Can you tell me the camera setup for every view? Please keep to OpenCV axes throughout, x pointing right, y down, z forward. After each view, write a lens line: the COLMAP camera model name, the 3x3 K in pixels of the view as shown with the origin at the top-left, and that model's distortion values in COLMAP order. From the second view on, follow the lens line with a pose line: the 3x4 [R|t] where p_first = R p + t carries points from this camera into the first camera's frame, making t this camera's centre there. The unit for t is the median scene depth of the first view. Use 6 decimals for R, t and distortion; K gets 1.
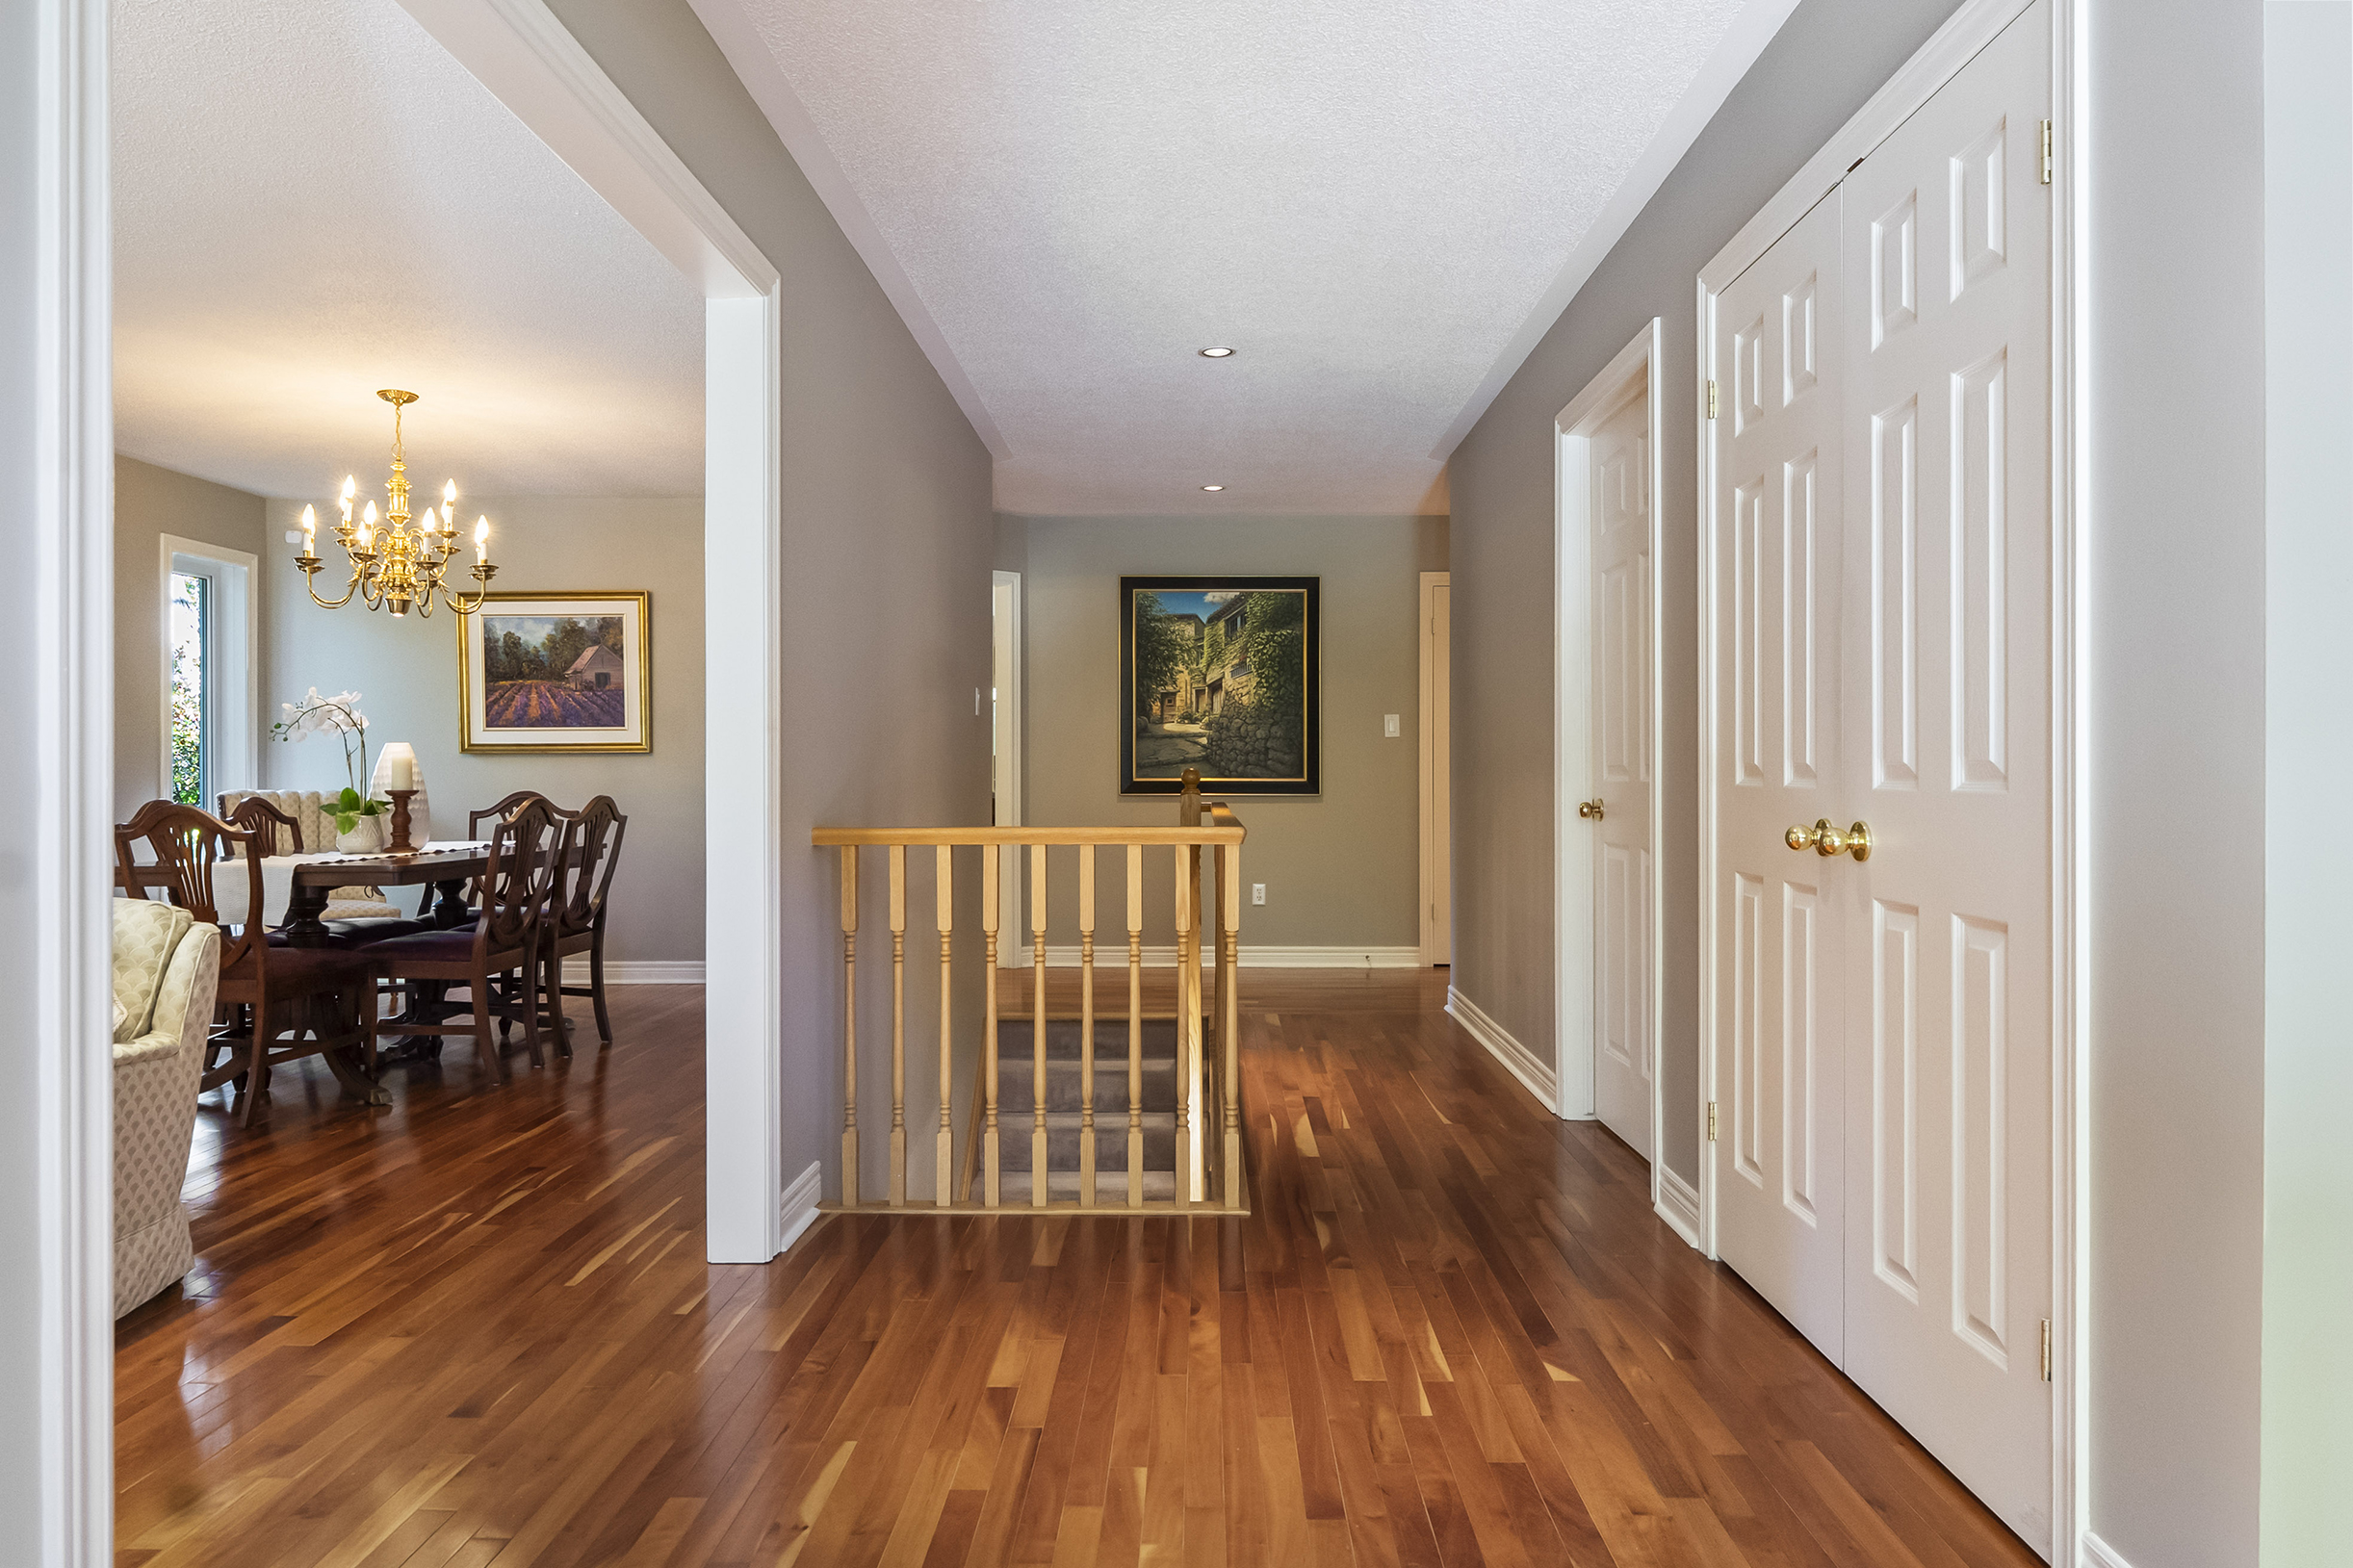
lens RADIAL K [[1490.7, 0, 1173.4], [0, 1490.7, 791.1], [0, 0, 1]] dist [-0.010199, 0.000690]
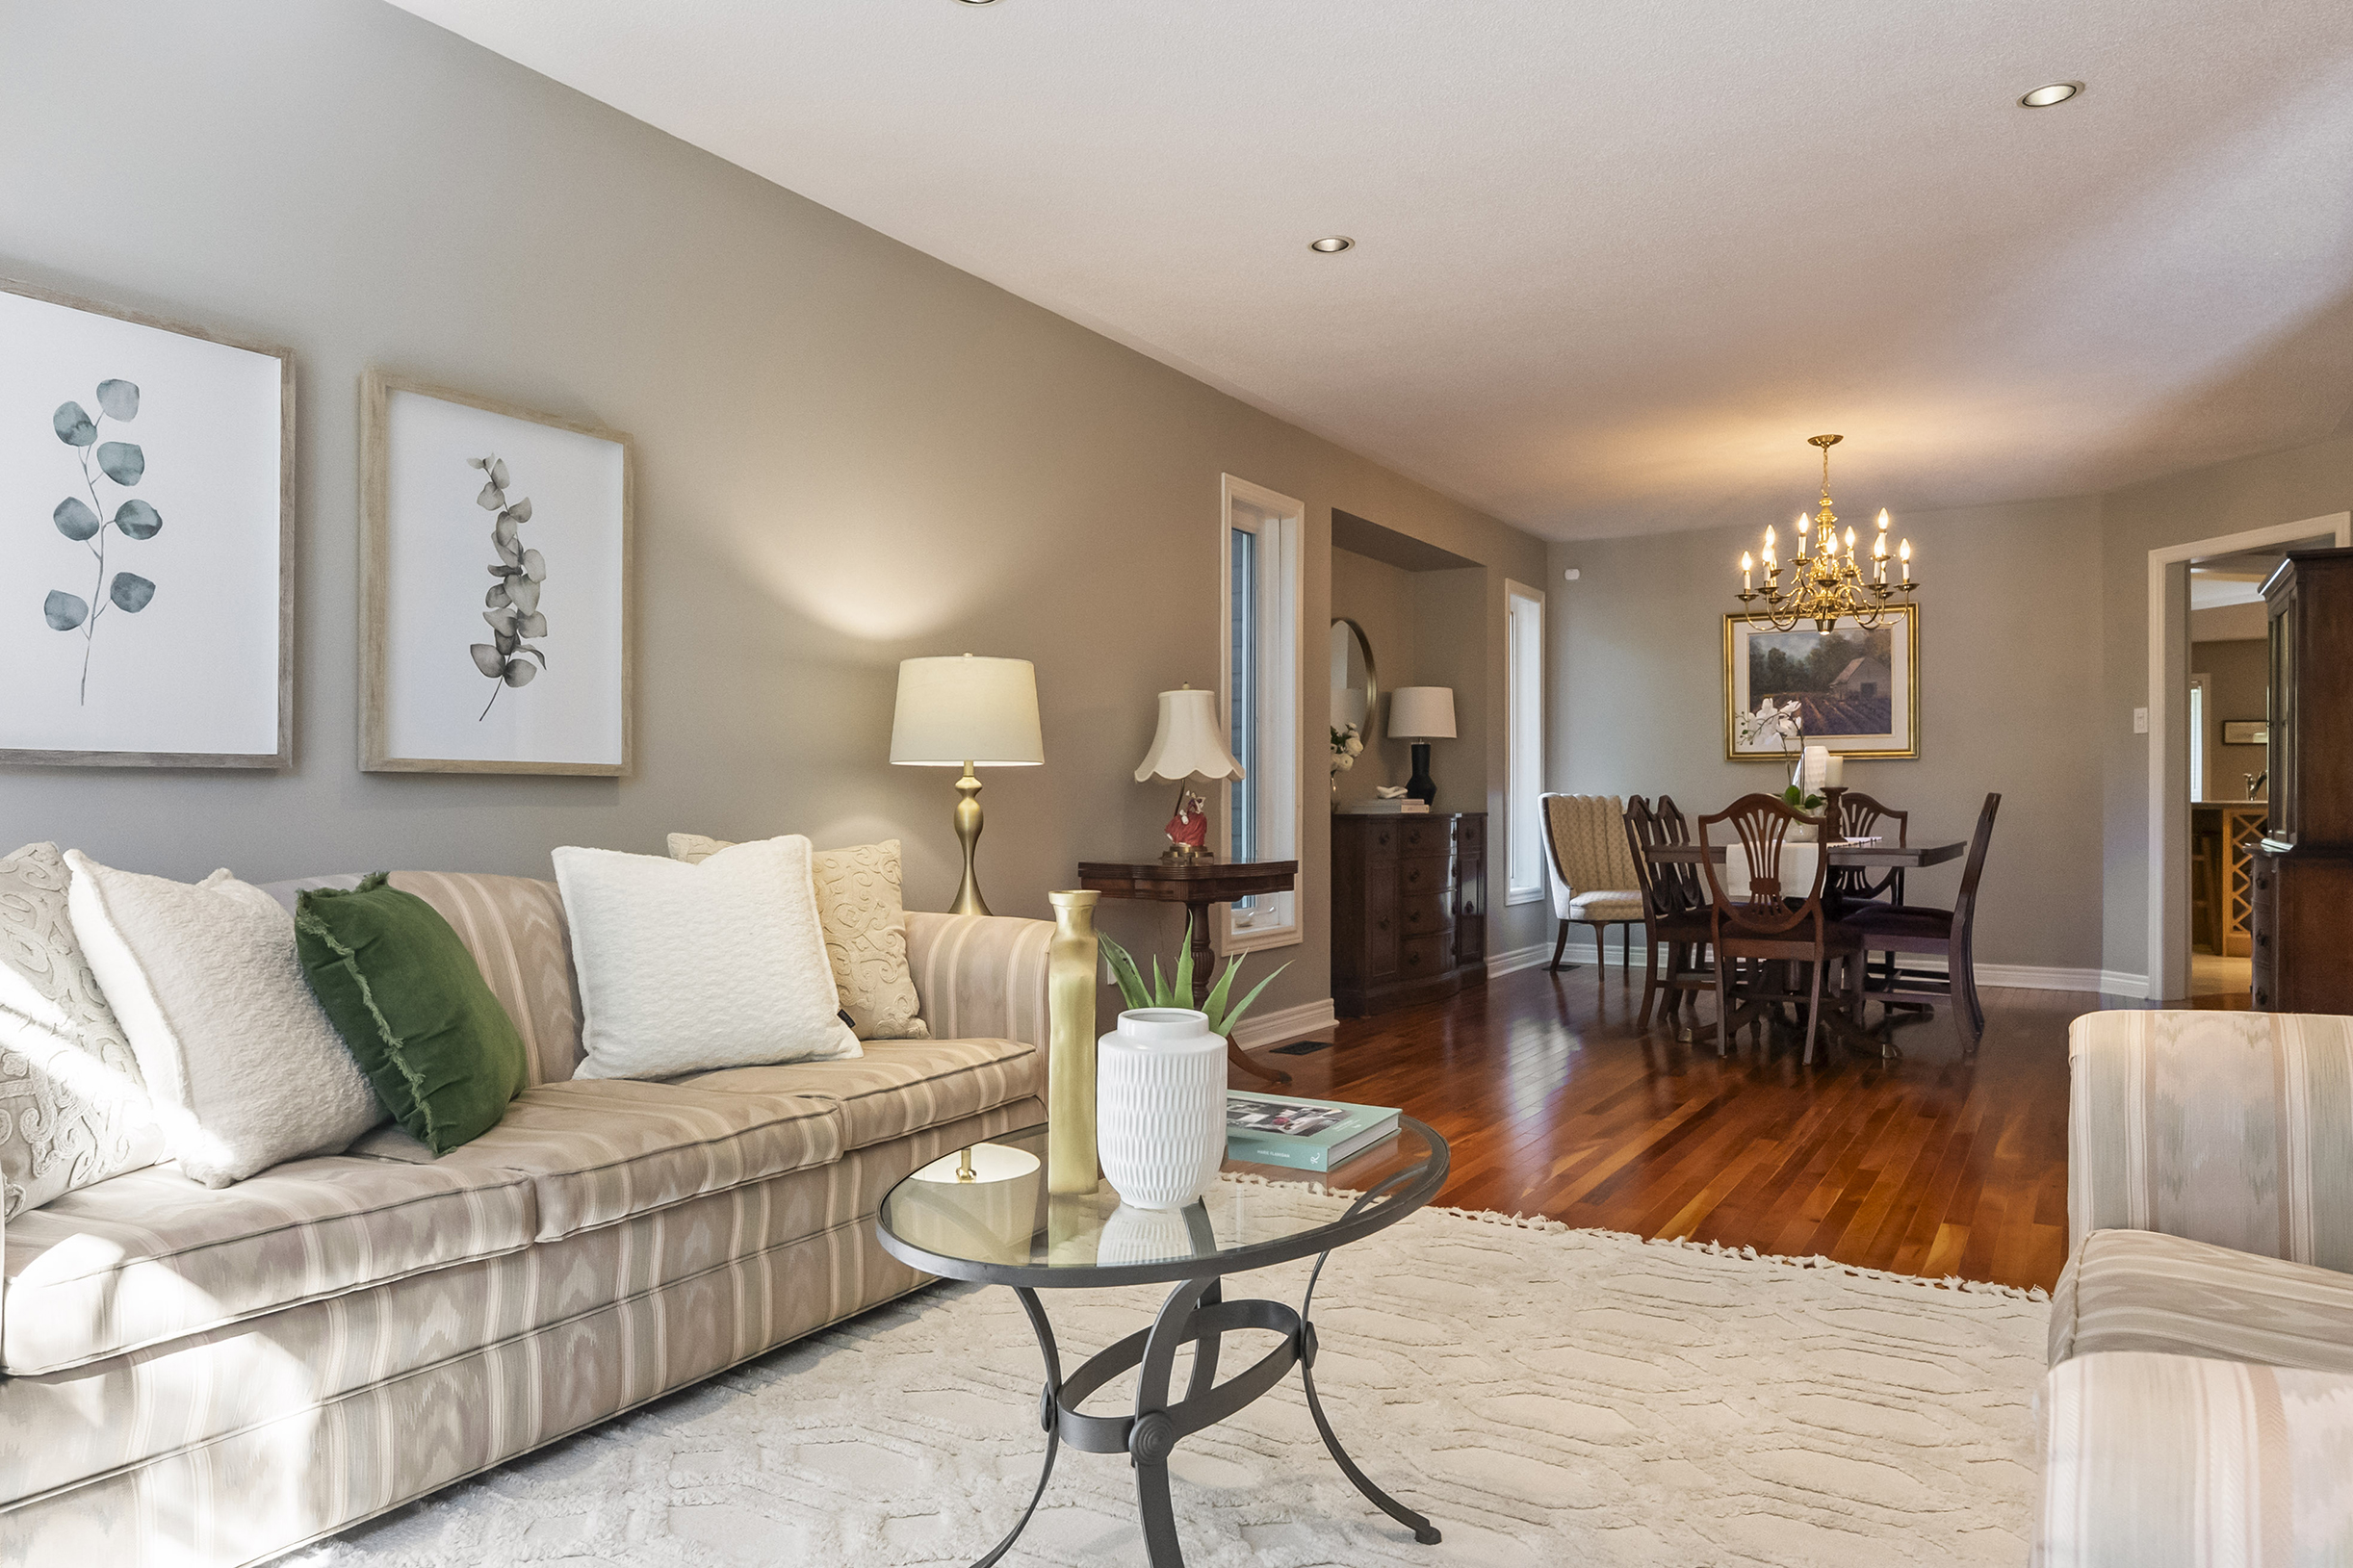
lens RADIAL K [[1556.5, 0, 1174.5], [0, 1556.5, 790.8], [0, 0, 1]] dist [0.011540, 0.002051]
pose [[0.867733, -0.000818, -0.497030, -0.261101], [-0.007837, 0.999852, -0.015329, 0.017522], [0.496968, 0.017197, 0.867598, -0.199602]]
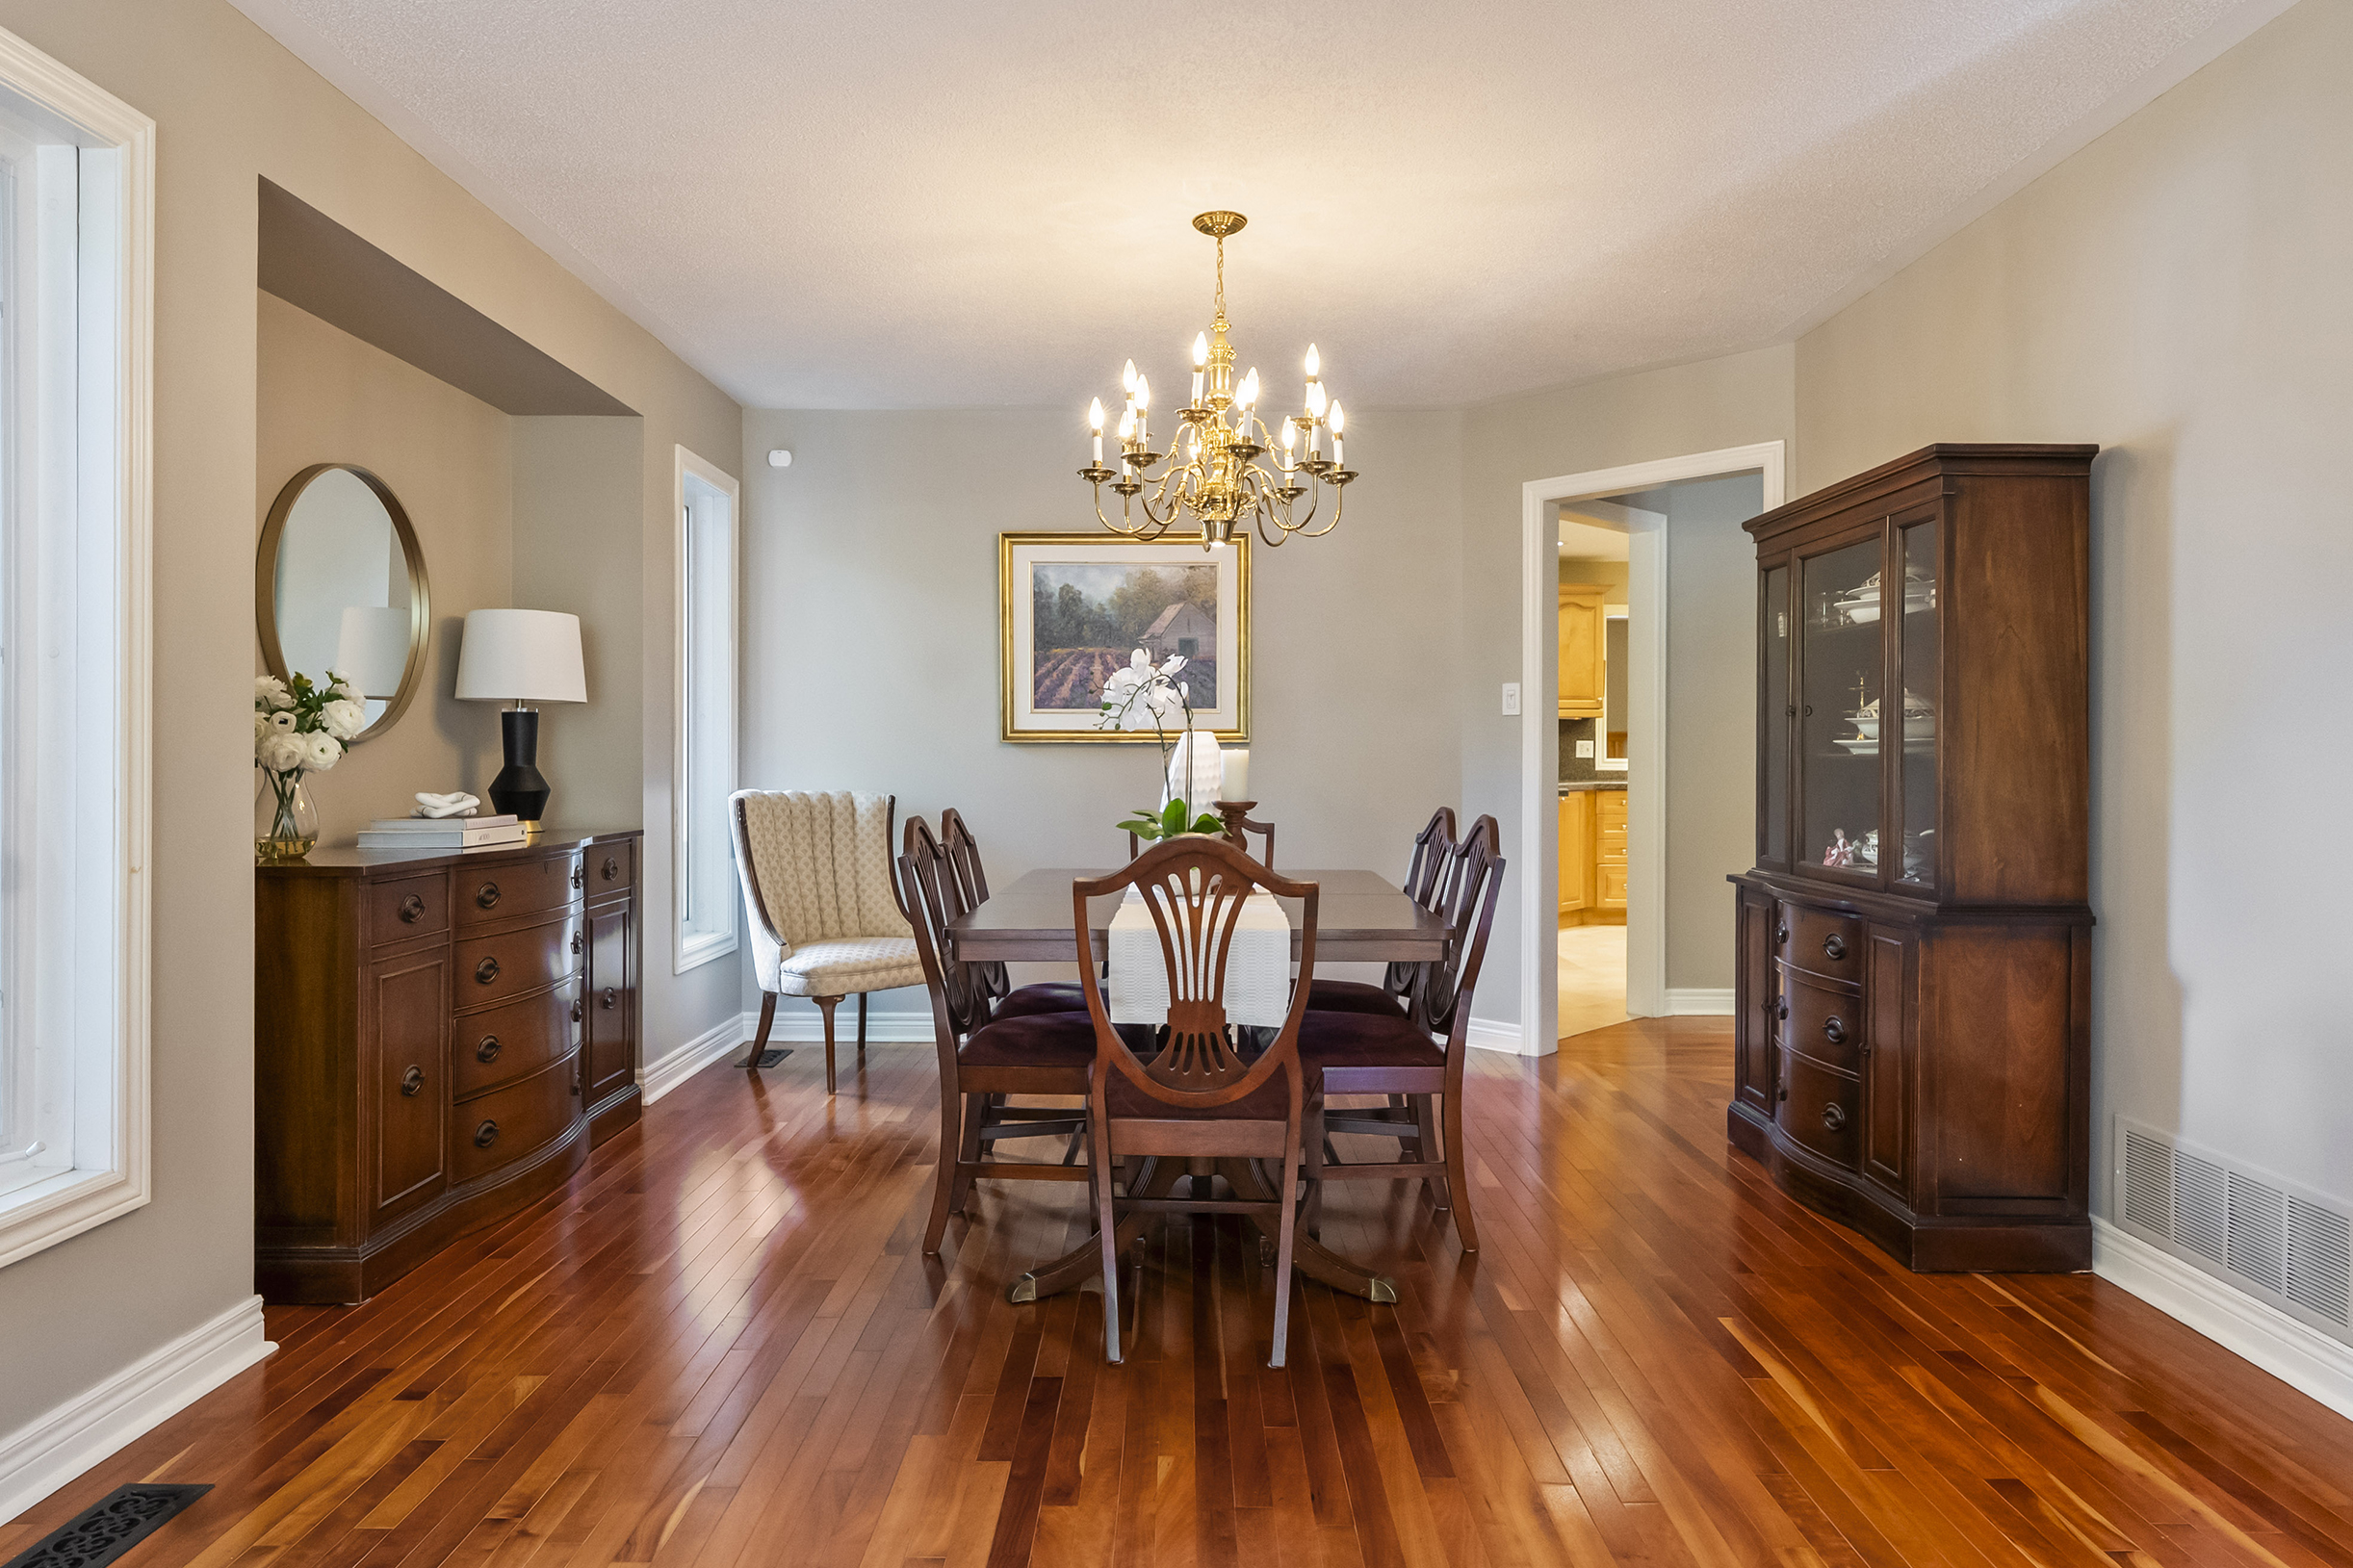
lens RADIAL K [[1490.7, 0, 1190.4], [0, 1490.7, 767.0], [0, 0, 1]] dist [-0.010199, 0.000690]
pose [[0.999871, 0.004482, 0.015439, -0.393925], [-0.004402, 0.999977, -0.005252, -0.008890], [-0.015462, 0.005184, 0.999867, 0.229439]]
